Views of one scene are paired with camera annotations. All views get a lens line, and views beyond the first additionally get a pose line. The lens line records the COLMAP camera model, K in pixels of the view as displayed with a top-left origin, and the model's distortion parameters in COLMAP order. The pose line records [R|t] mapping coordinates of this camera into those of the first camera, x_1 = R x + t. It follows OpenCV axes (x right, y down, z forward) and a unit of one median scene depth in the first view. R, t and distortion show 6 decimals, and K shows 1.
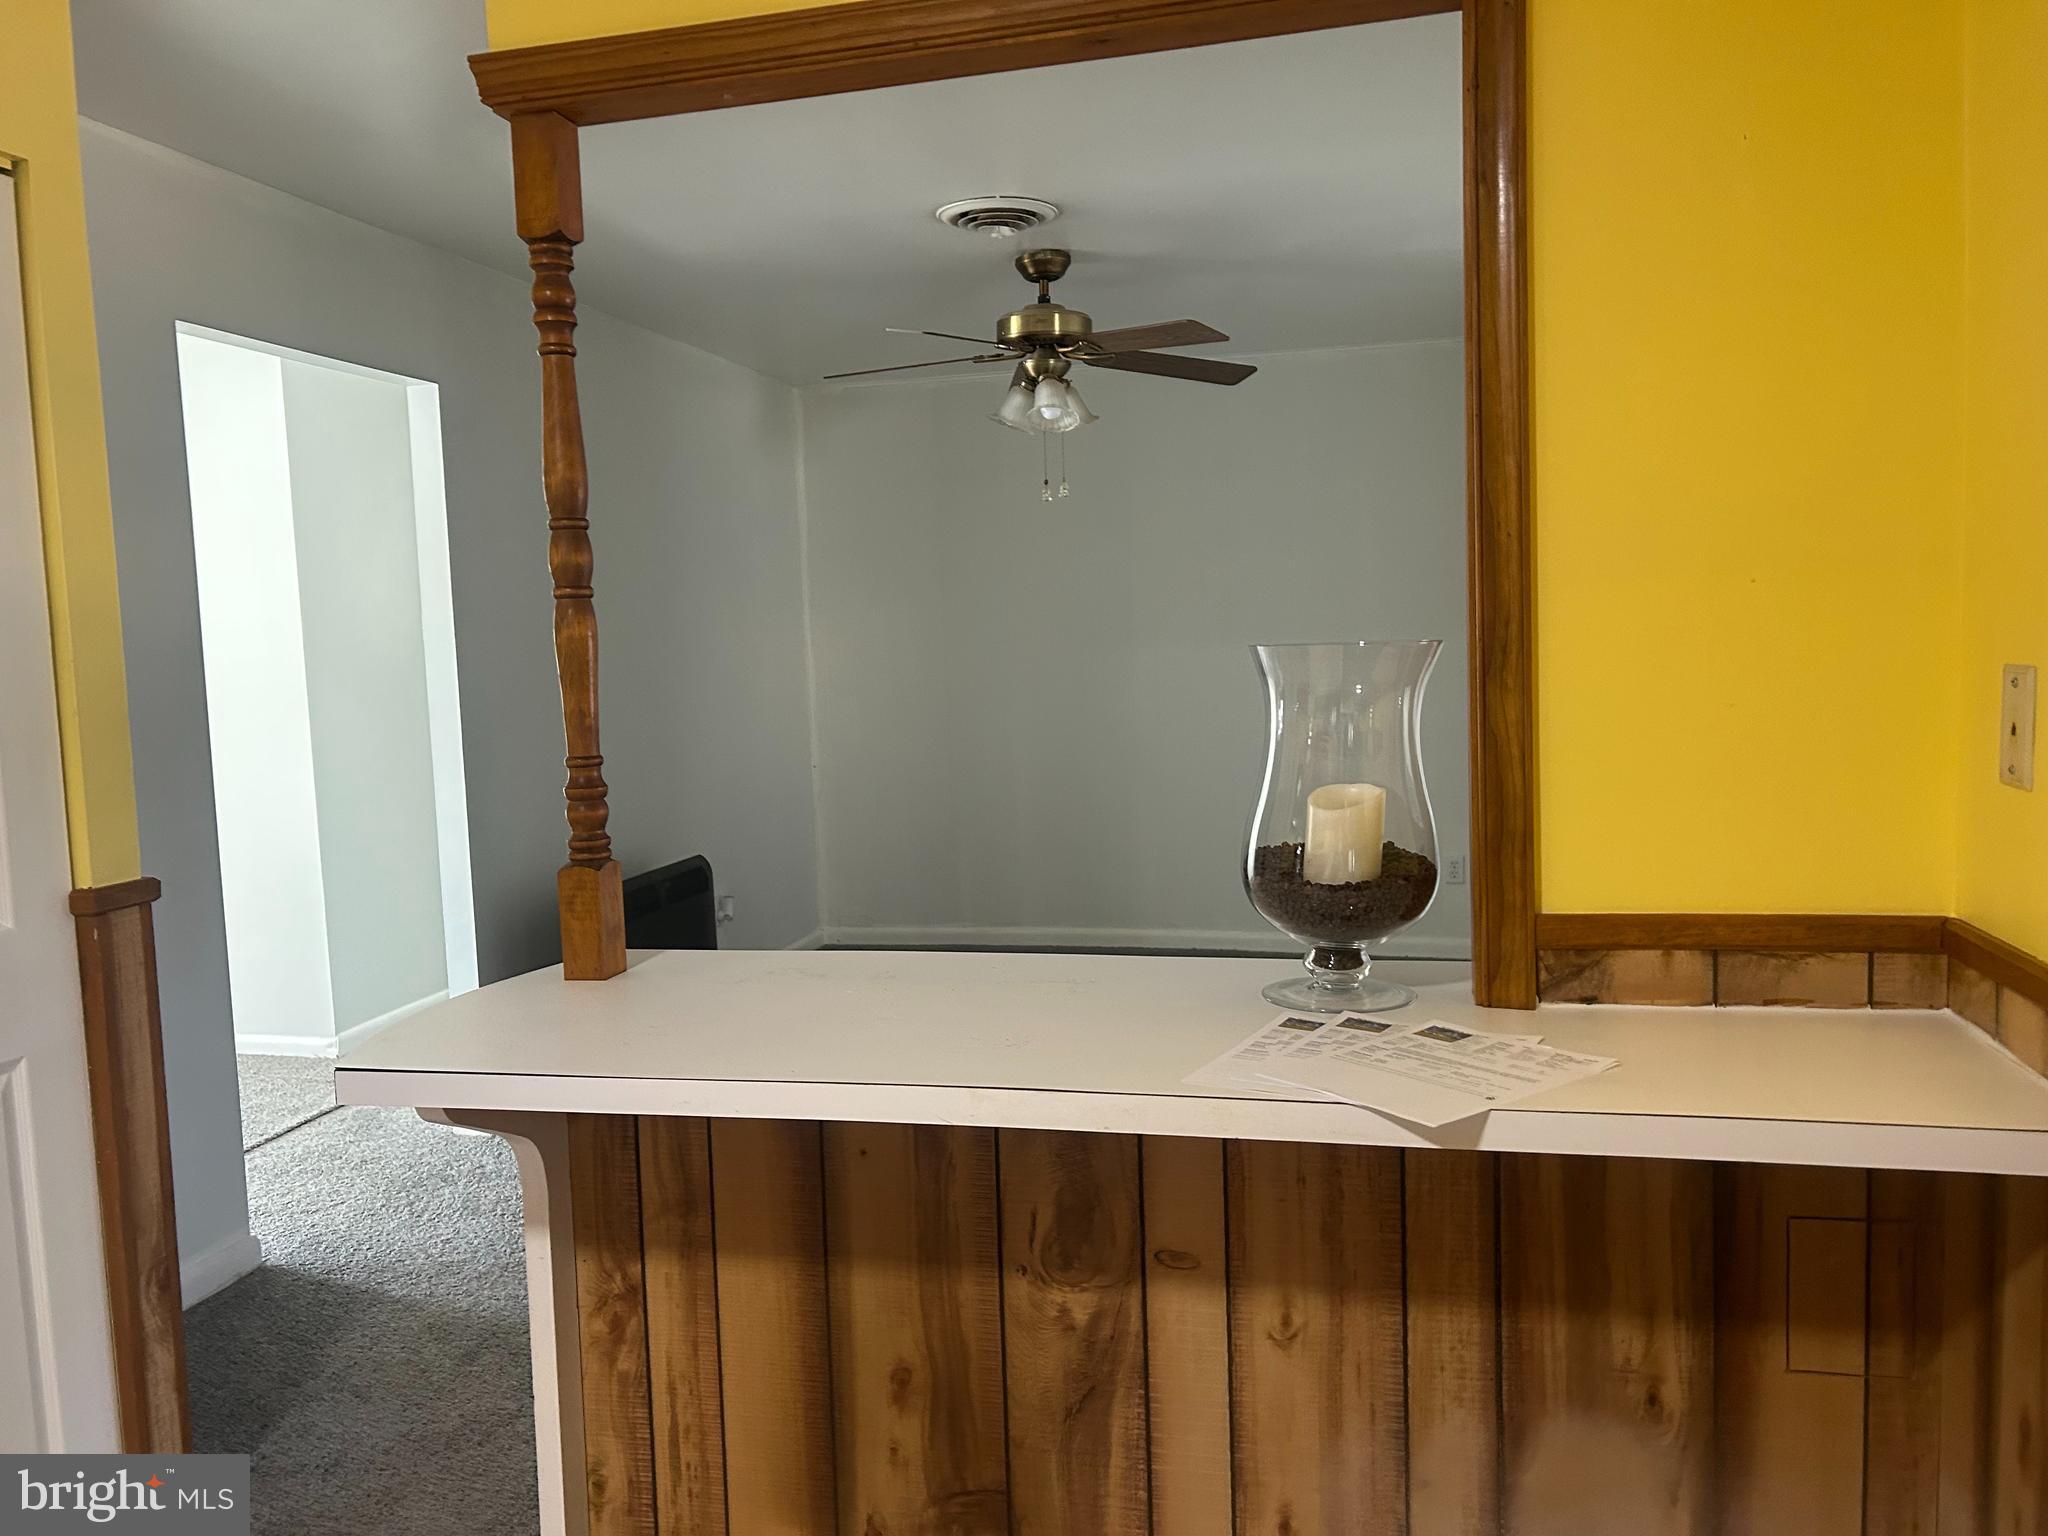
lens RADIAL K [[1542.3, 0, 1032.5], [0, 1542.3, 770.5], [0, 0, 1]] dist [0.055989, -0.069292]
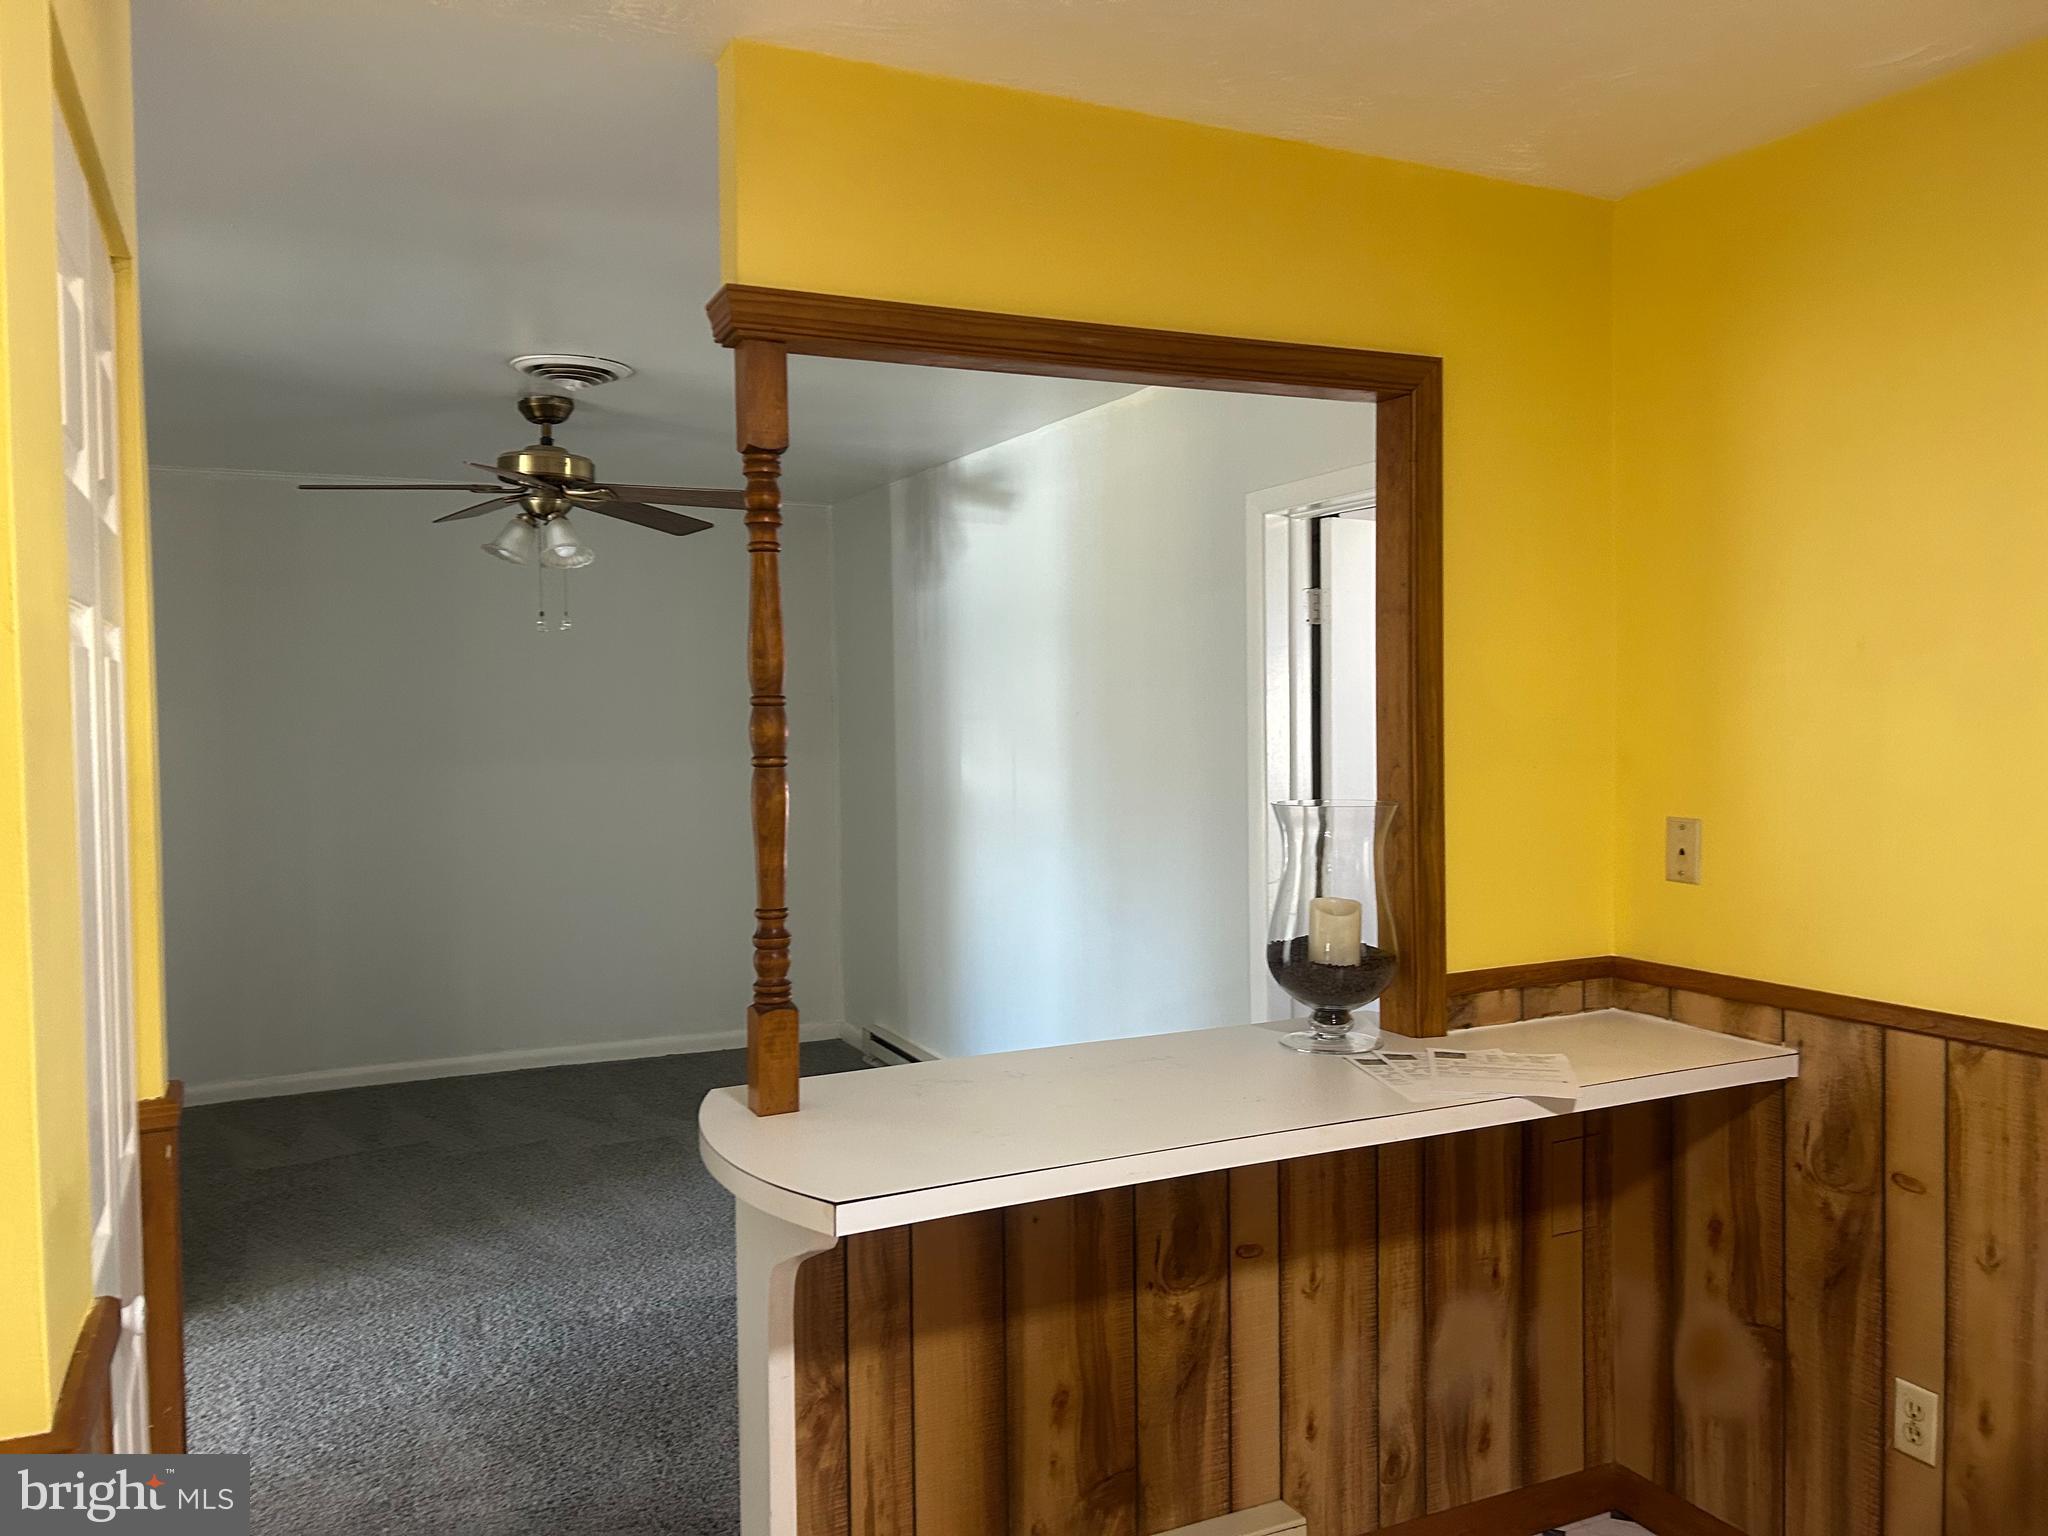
lens RADIAL K [[1542.3, 0, 1018.9], [0, 1542.3, 771.8], [0, 0, 1]] dist [0.055989, -0.069292]
pose [[0.774387, -0.001323, 0.632711, -0.905723], [0.040345, 0.998066, -0.047291, -0.050829], [-0.631425, 0.062148, 0.772942, 0.037113]]
